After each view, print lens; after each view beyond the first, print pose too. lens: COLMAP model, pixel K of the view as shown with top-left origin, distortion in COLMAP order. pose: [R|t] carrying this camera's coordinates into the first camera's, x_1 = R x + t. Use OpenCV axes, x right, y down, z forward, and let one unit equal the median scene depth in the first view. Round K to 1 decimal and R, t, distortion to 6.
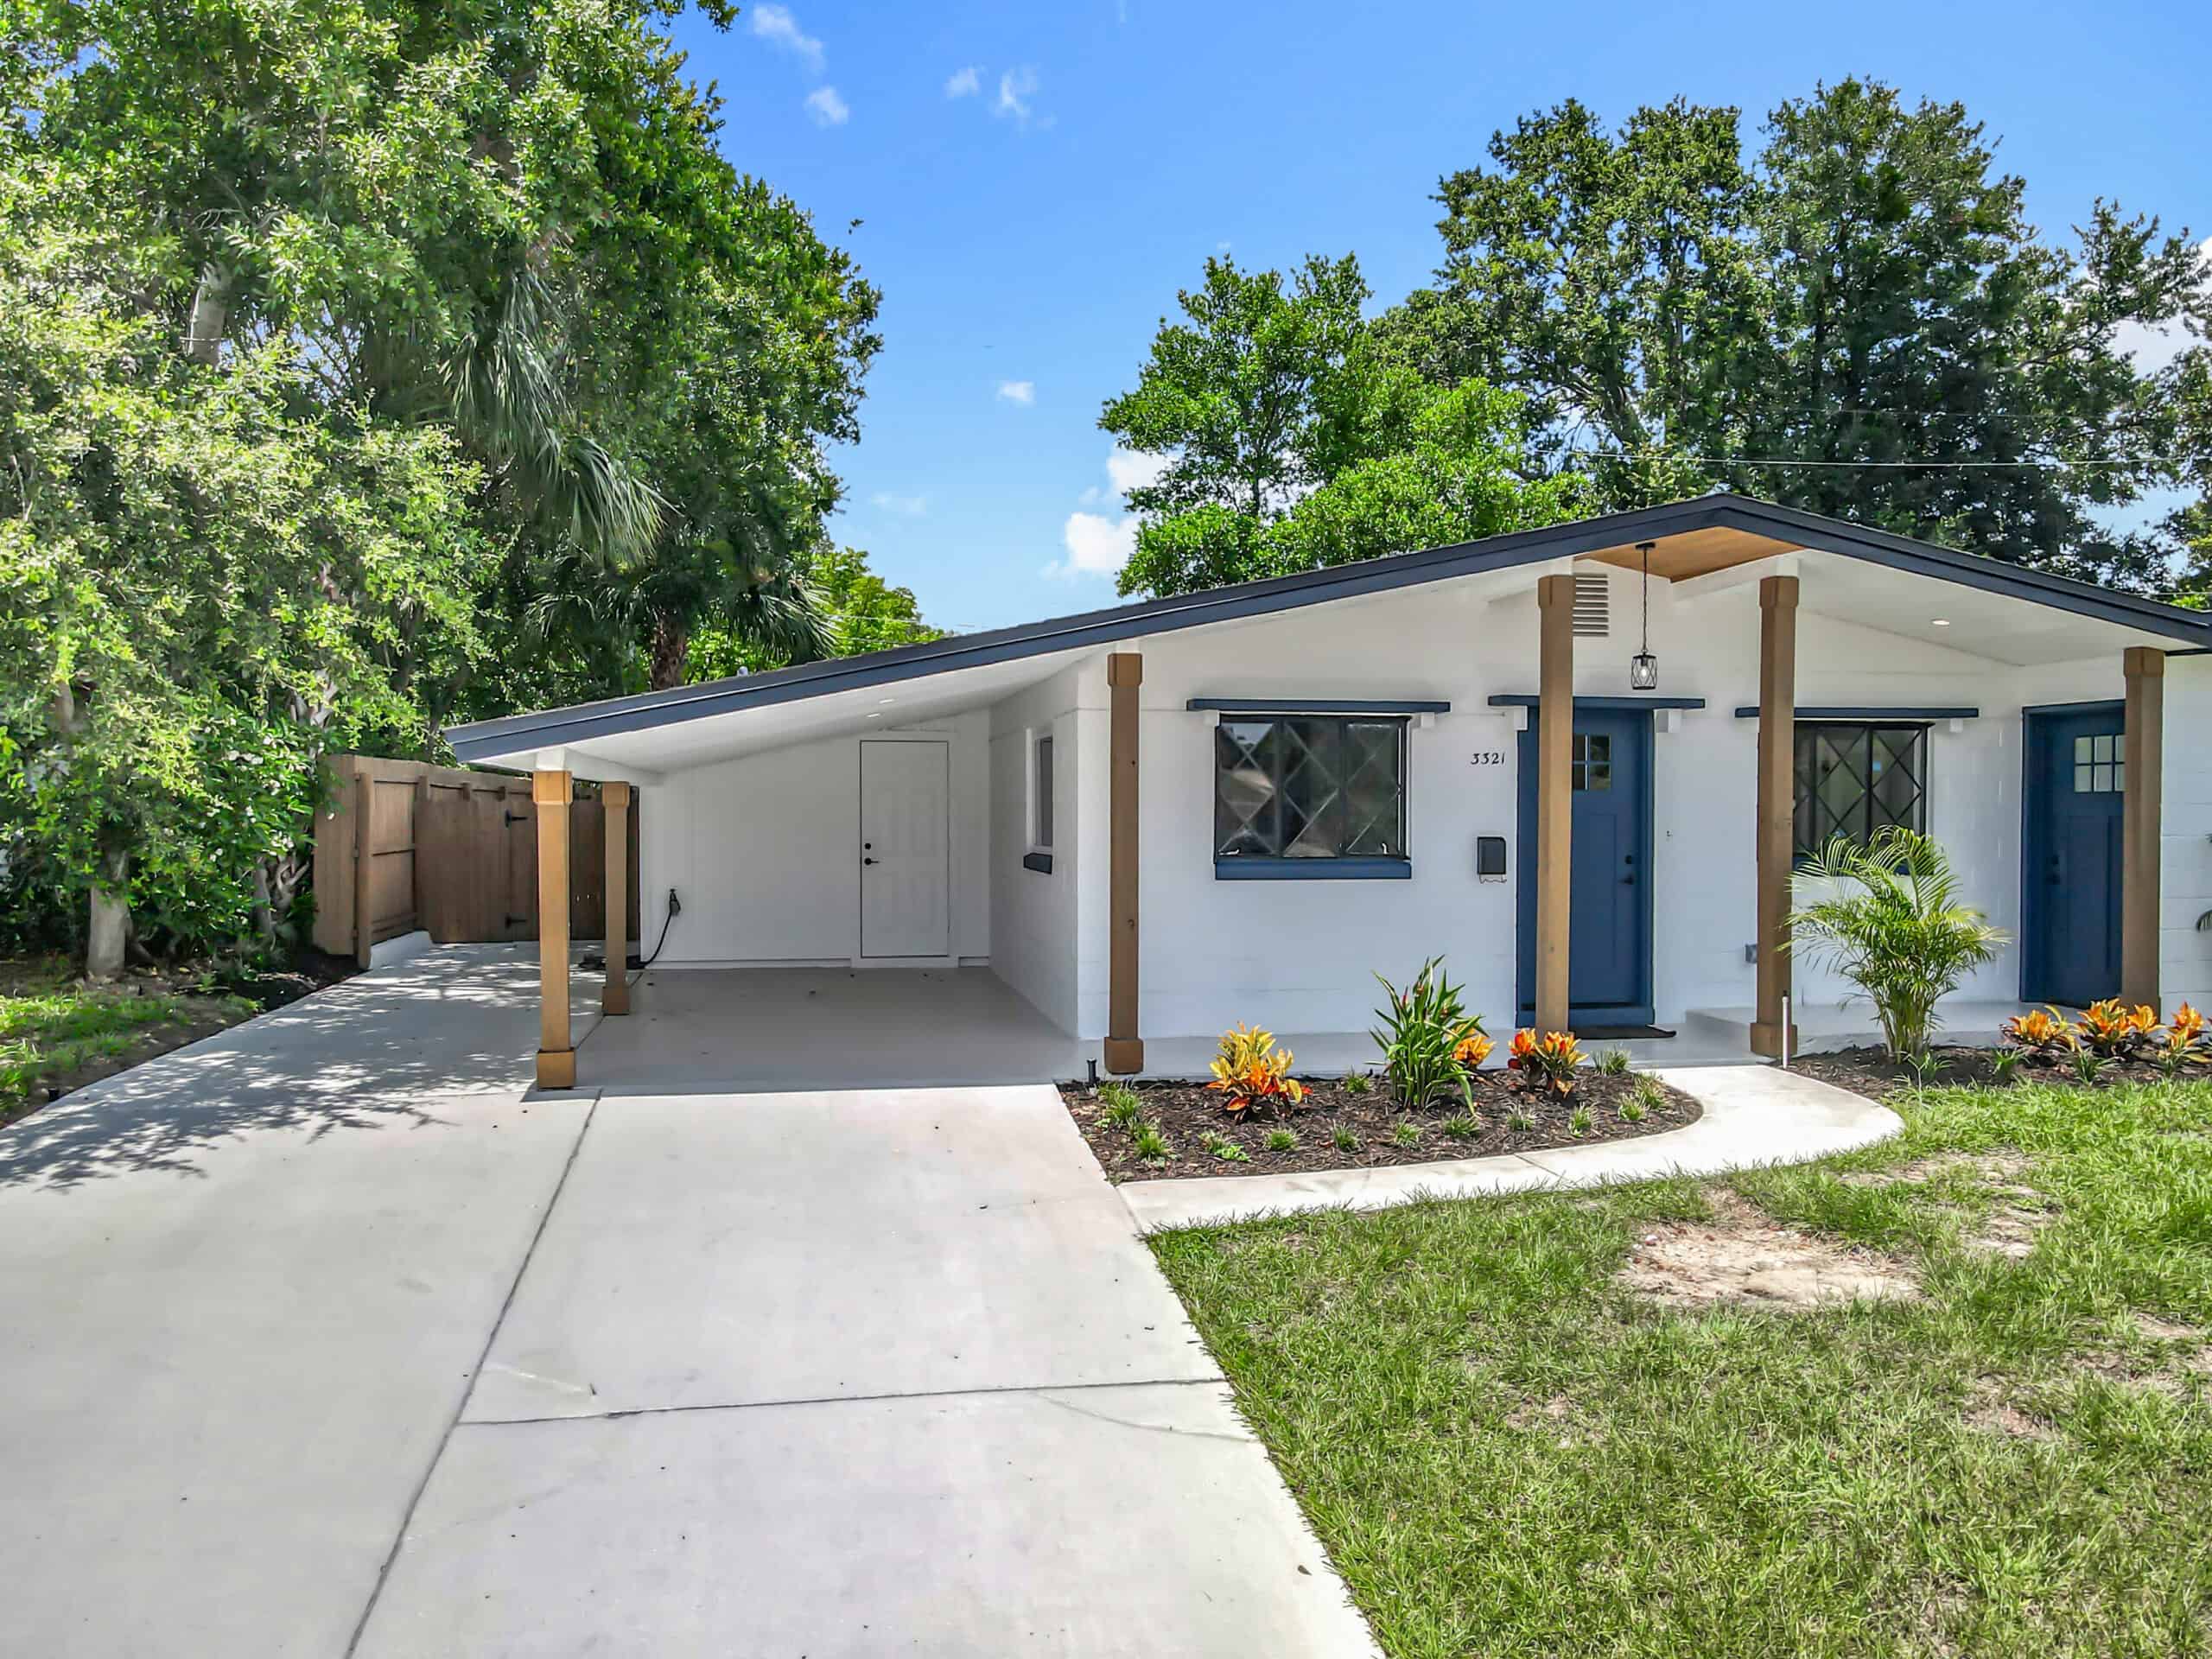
lens RADIAL K [[1657.7, 0, 1119.2], [0, 1657.7, 831.7], [0, 0, 1]] dist [0.003858, 0.002928]
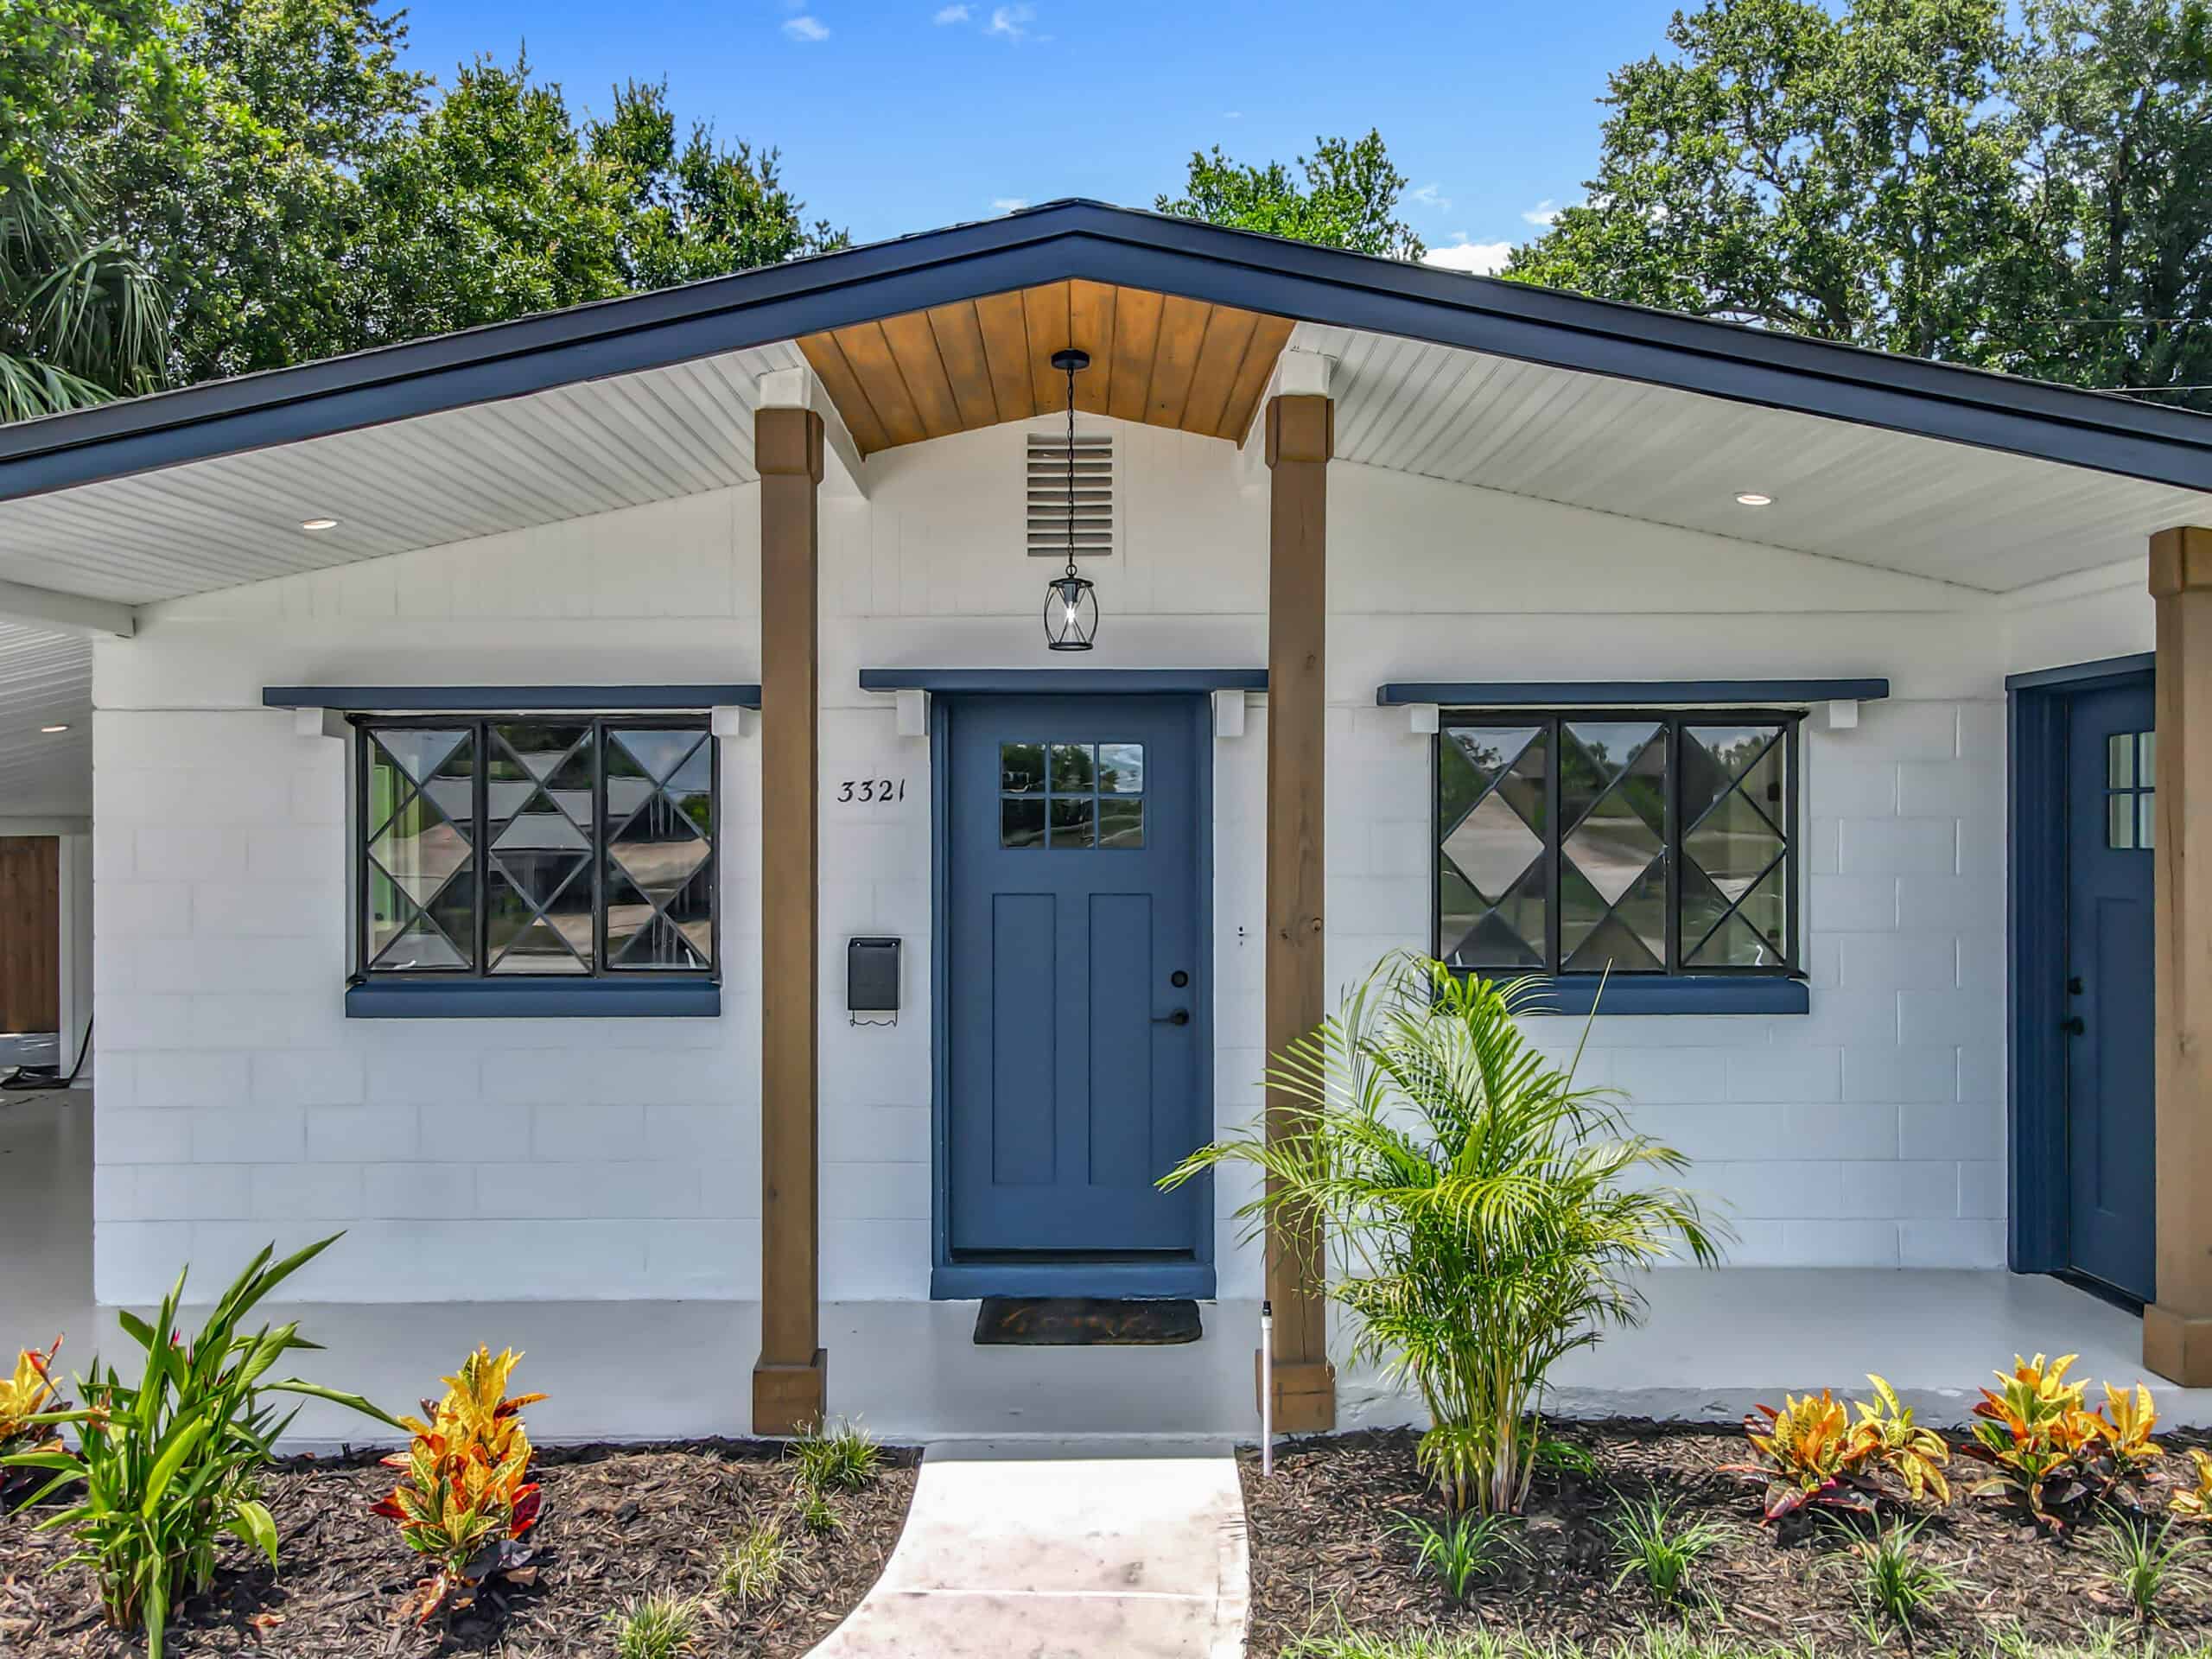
lens RADIAL K [[1692.8, 0, 1106.0], [0, 1692.8, 829.5], [0, 0, 1]] dist [0.004462, -0.004587]
pose [[0.981415, -0.003704, -0.191862, 0.166639], [0.000817, 0.999885, -0.015124, -0.009598], [0.191896, 0.014686, 0.981305, 0.199979]]
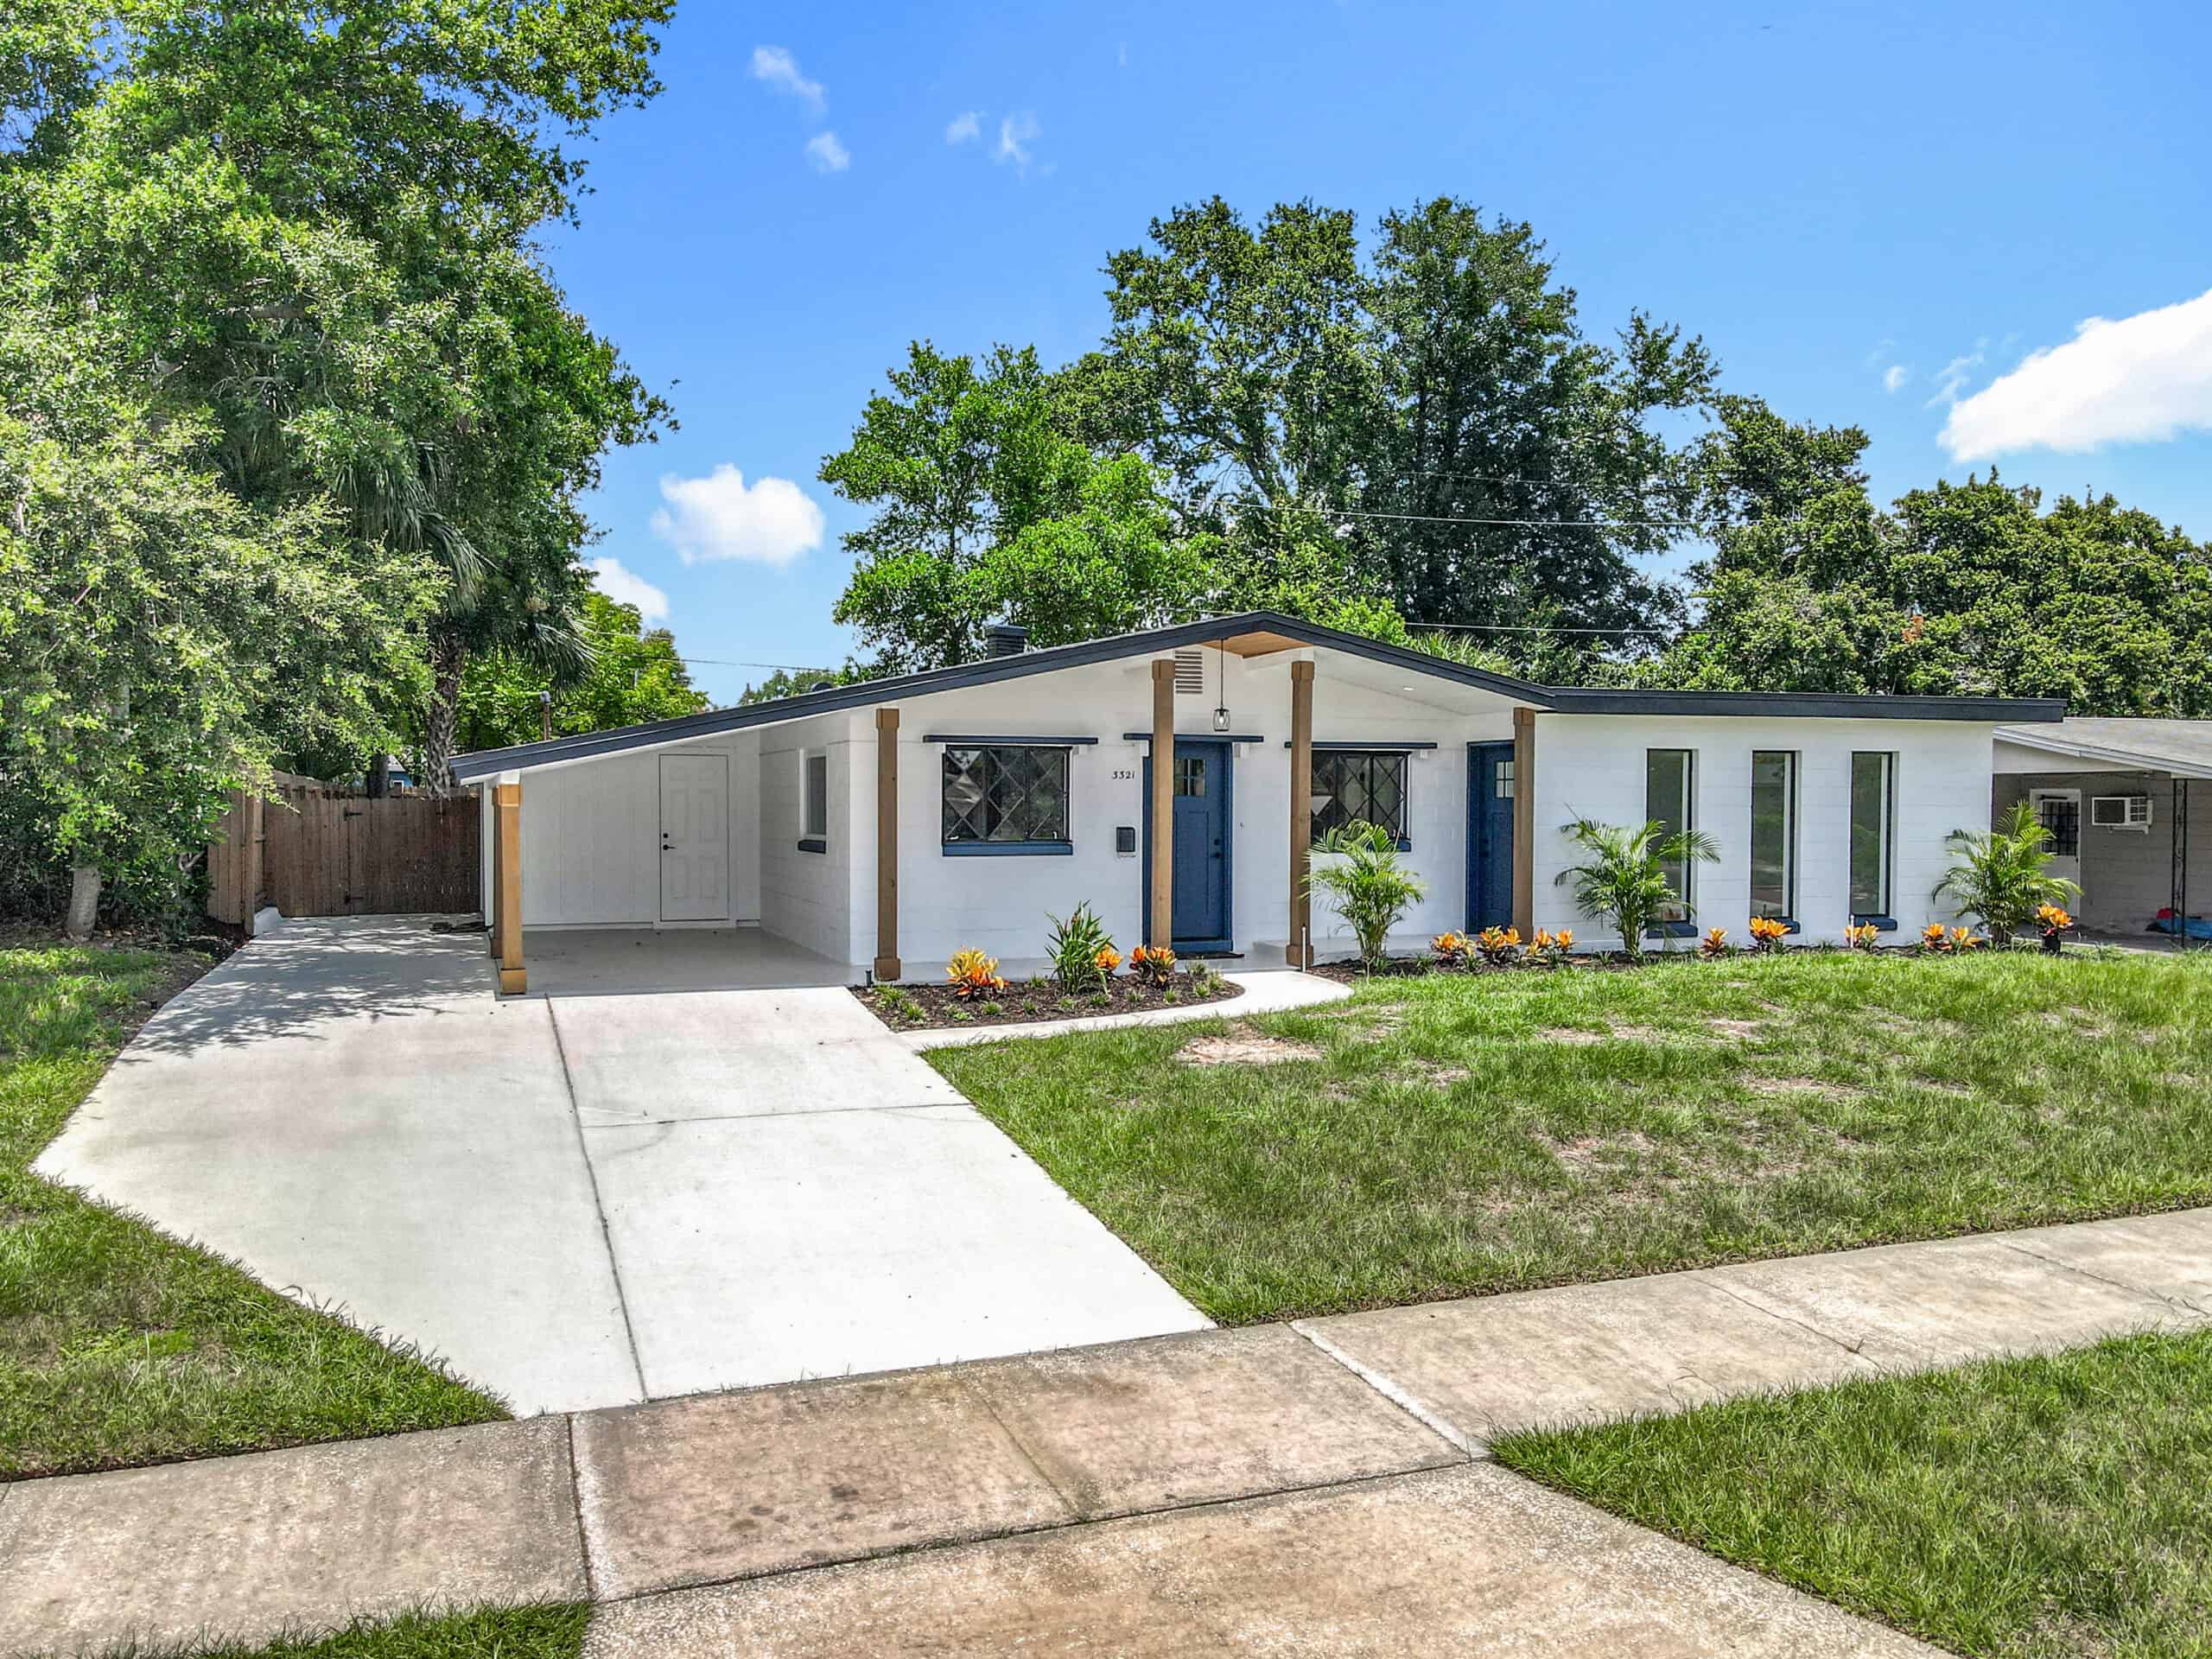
lens RADIAL K [[1657.7, 0, 1119.2], [0, 1657.7, 831.7], [0, 0, 1]] dist [0.003858, 0.002928]
pose [[0.981667, -0.002603, 0.190587, -0.028065], [0.001765, 0.999988, 0.004569, 0.000147], [-0.190596, -0.004148, 0.981660, -0.196404]]
